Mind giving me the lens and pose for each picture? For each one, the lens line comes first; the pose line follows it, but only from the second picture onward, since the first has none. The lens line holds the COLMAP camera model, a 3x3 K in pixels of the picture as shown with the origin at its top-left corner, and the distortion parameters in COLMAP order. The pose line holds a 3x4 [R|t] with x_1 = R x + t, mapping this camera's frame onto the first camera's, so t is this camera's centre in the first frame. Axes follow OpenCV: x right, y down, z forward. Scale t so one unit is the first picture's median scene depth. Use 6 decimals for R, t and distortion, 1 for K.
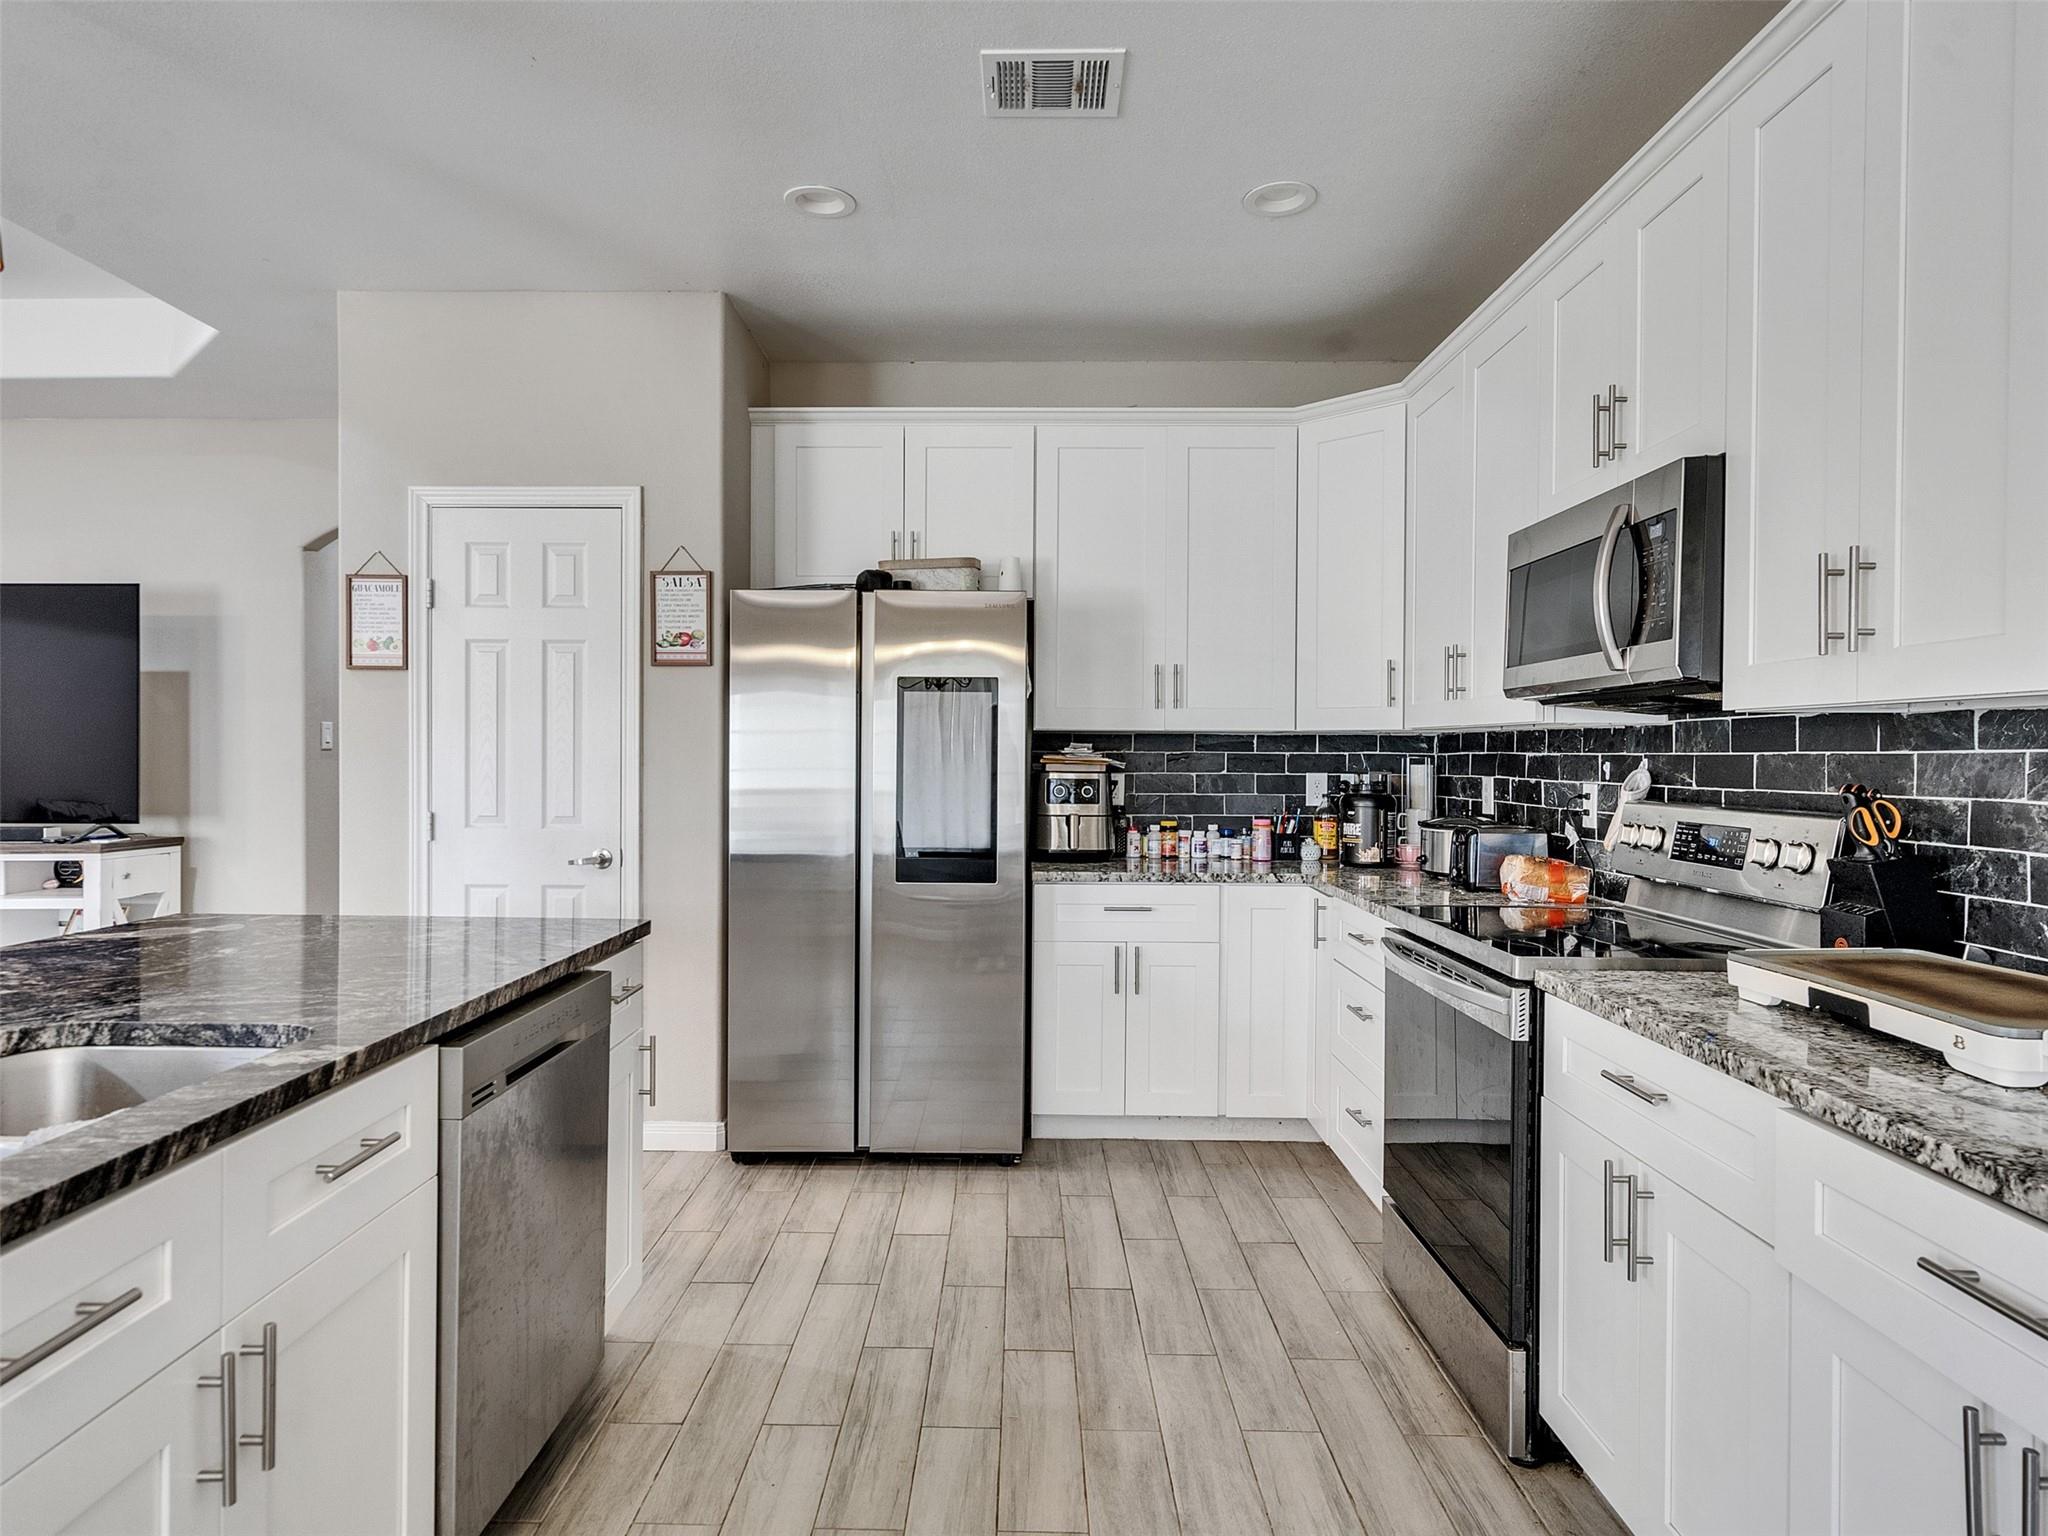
lens RADIAL K [[1196.3, 0, 1006.0], [0, 1196.3, 765.6], [0, 0, 1]] dist [0.003120, 0.005908]
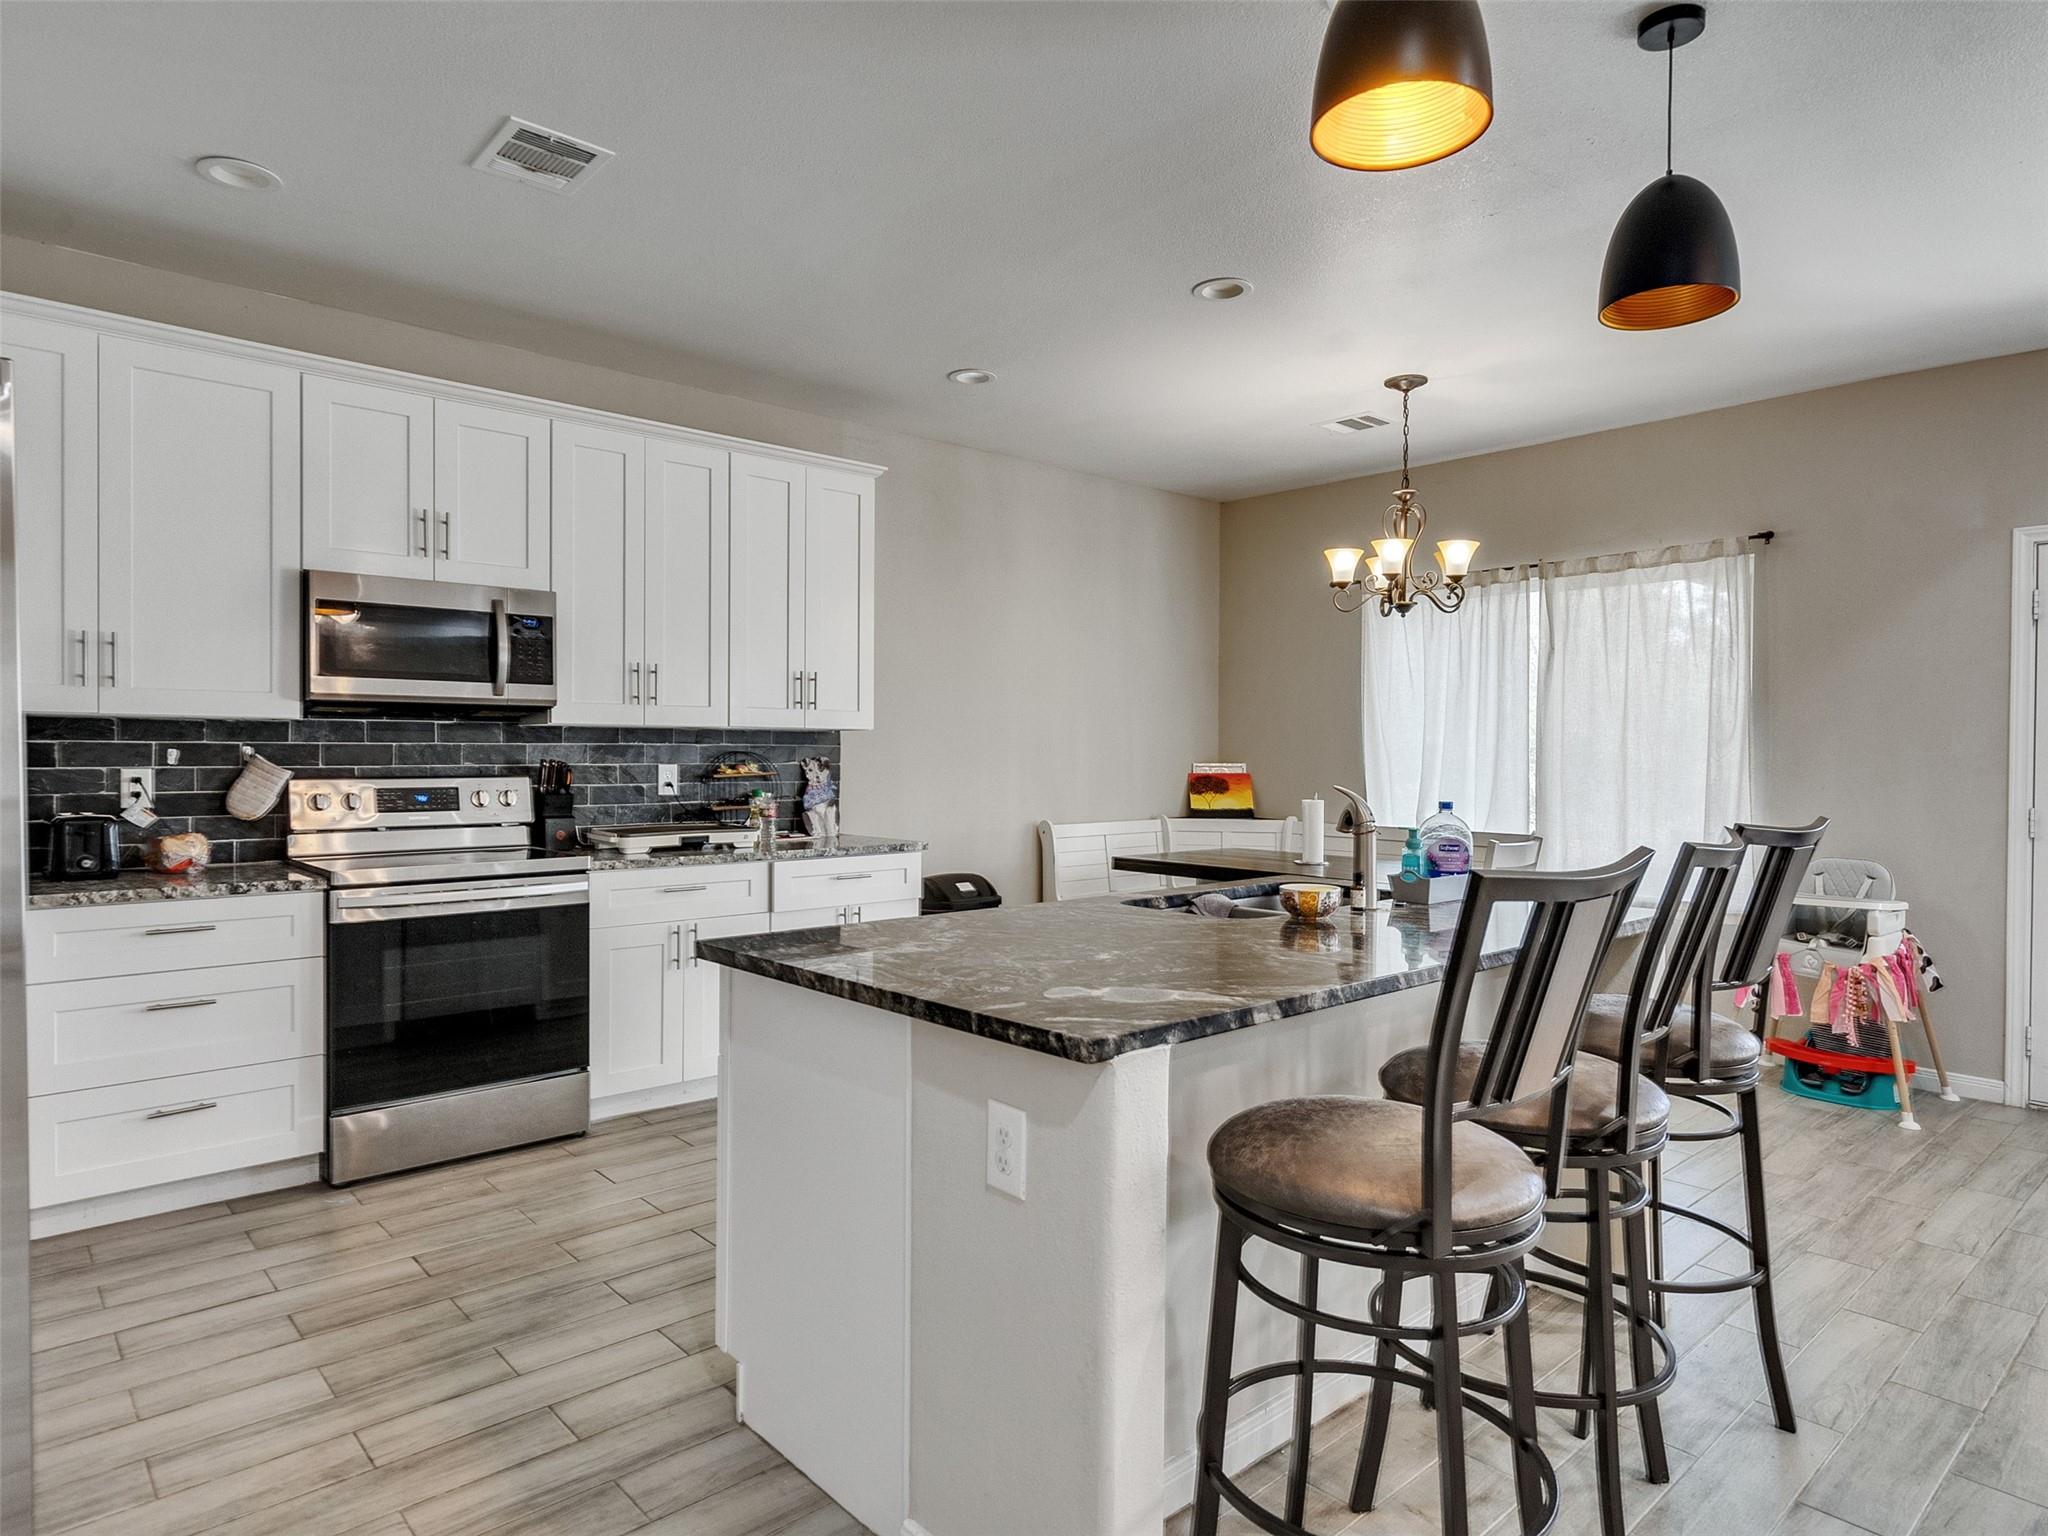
lens RADIAL K [[1196.3, 0, 1006.0], [0, 1196.3, 765.6], [0, 0, 1]] dist [0.003120, 0.005908]
pose [[-0.674189, -0.015723, 0.738392, -0.759076], [-0.000317, 0.999779, 0.021000, -0.010032], [-0.738559, 0.013924, -0.674045, 0.990413]]
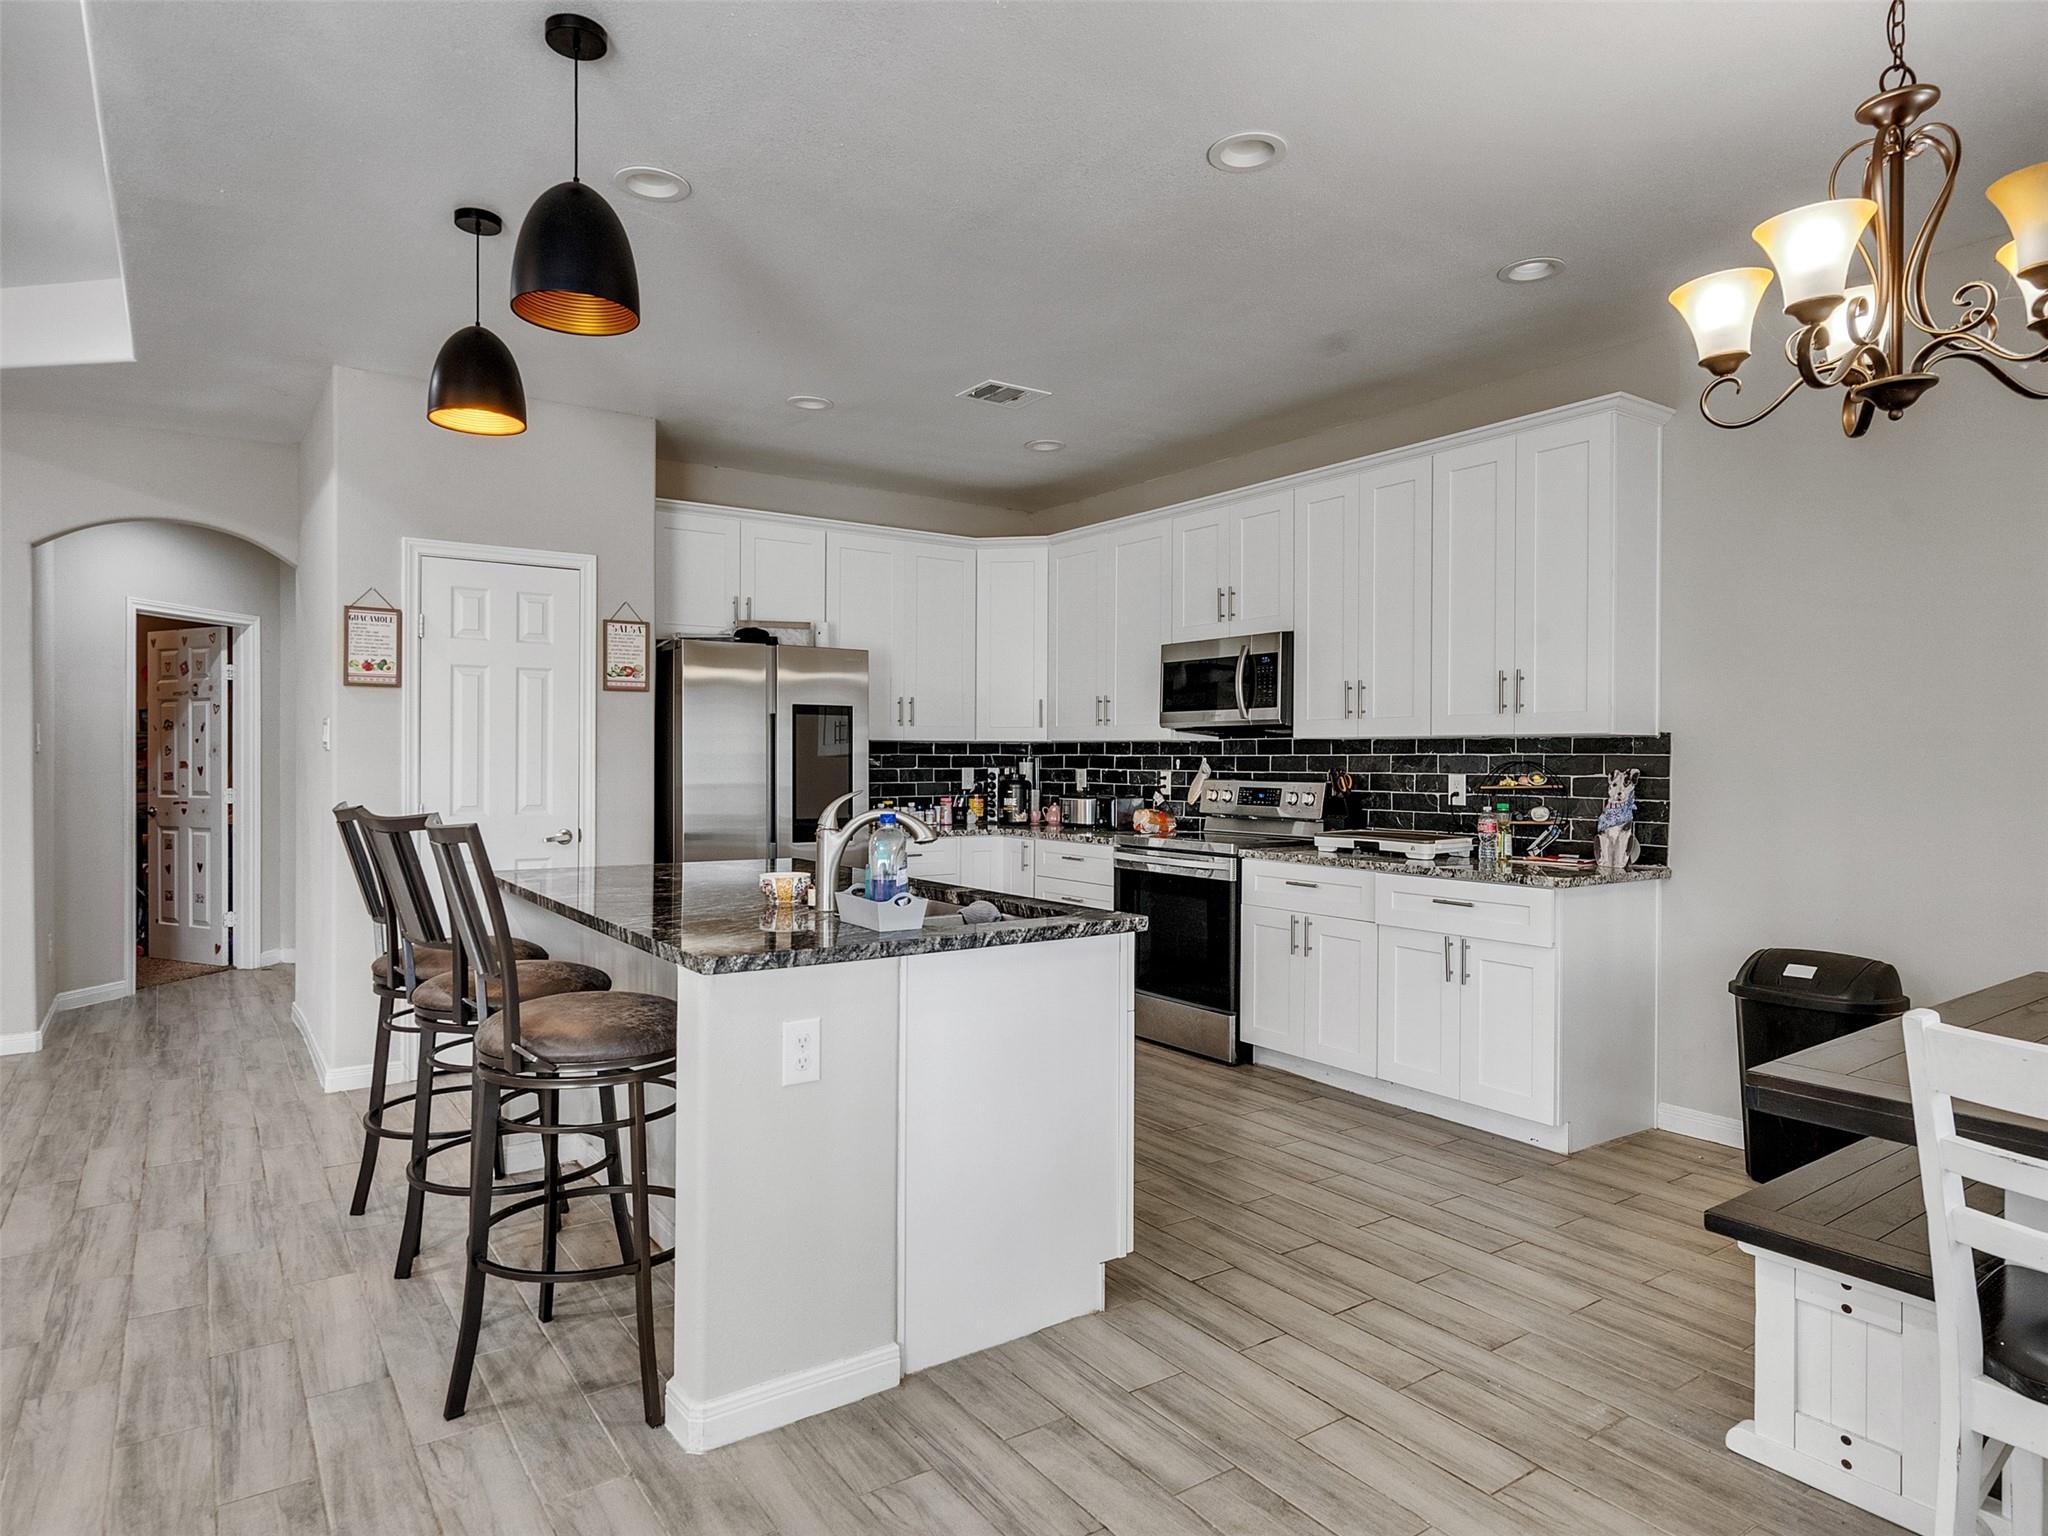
lens RADIAL K [[1196.3, 0, 1006.0], [0, 1196.3, 765.6], [0, 0, 1]] dist [0.003120, 0.005908]
pose [[0.816738, -0.005721, 0.576980, -0.701680], [0.006020, 0.999981, 0.001394, 0.001596], [-0.576977, 0.002334, 0.816757, -0.350954]]
